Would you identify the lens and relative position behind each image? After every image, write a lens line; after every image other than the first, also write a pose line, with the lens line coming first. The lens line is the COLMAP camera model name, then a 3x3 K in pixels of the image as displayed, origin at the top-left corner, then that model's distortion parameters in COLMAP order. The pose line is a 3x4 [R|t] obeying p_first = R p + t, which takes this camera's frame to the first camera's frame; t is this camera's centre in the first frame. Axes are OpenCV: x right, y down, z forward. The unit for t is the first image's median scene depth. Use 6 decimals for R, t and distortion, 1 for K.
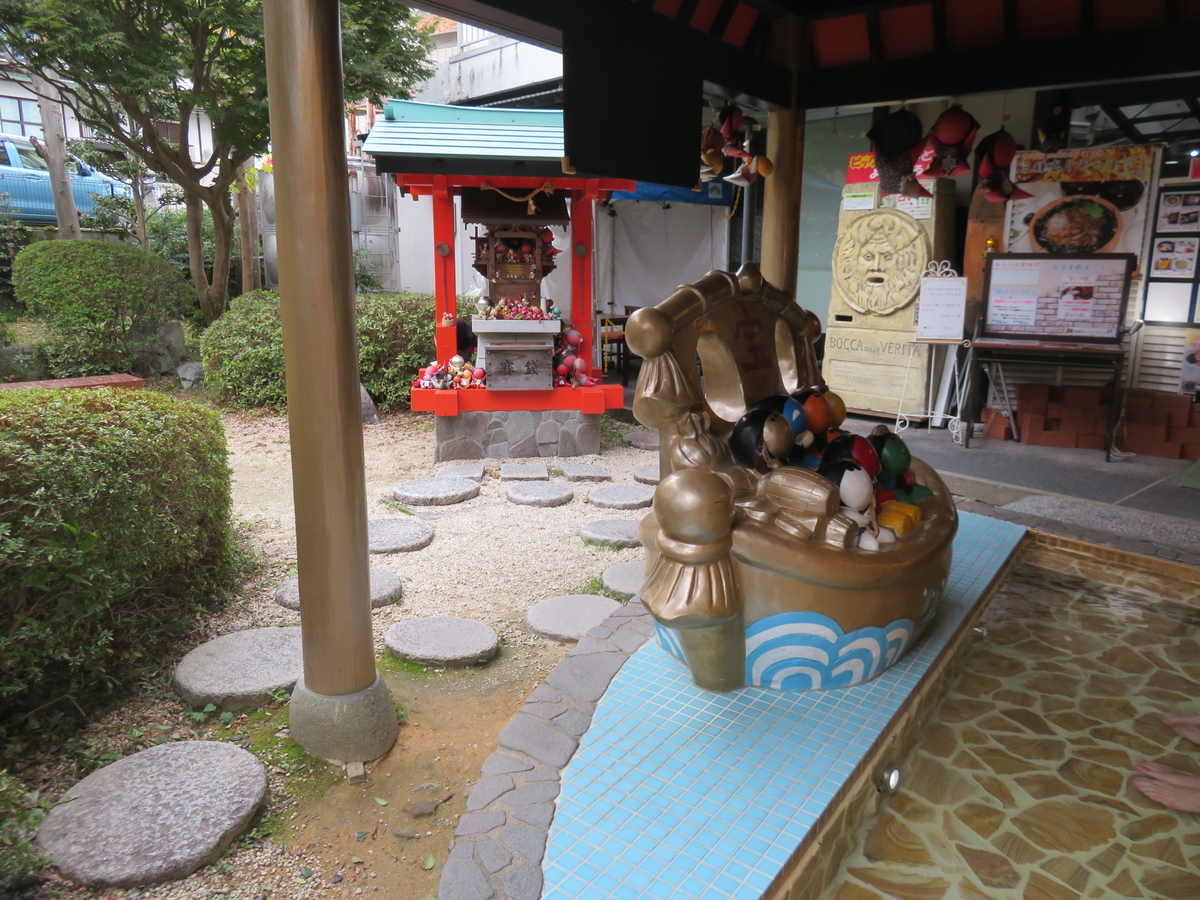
lens RADIAL K [[861.1, 0, 600.0], [0, 861.1, 450.0], [0, 0, 1]] dist [-0.005708, 0.003020]
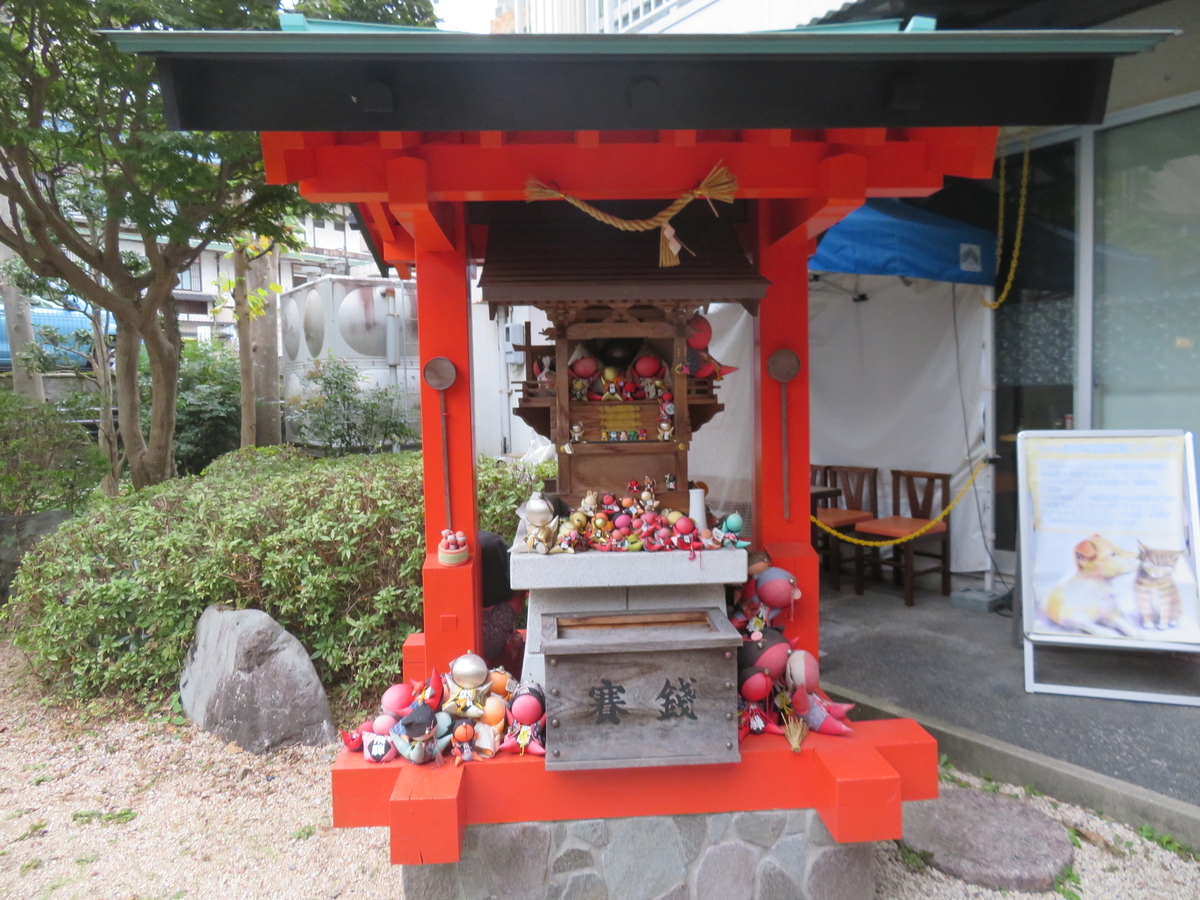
lens RADIAL K [[861.1, 0, 600.0], [0, 861.1, 450.0], [0, 0, 1]] dist [-0.005708, 0.003020]
pose [[0.995469, -0.026194, -0.091410, -0.072236], [0.011936, 0.988128, -0.153172, -0.134163], [0.094337, 0.151386, 0.983963, 0.610988]]
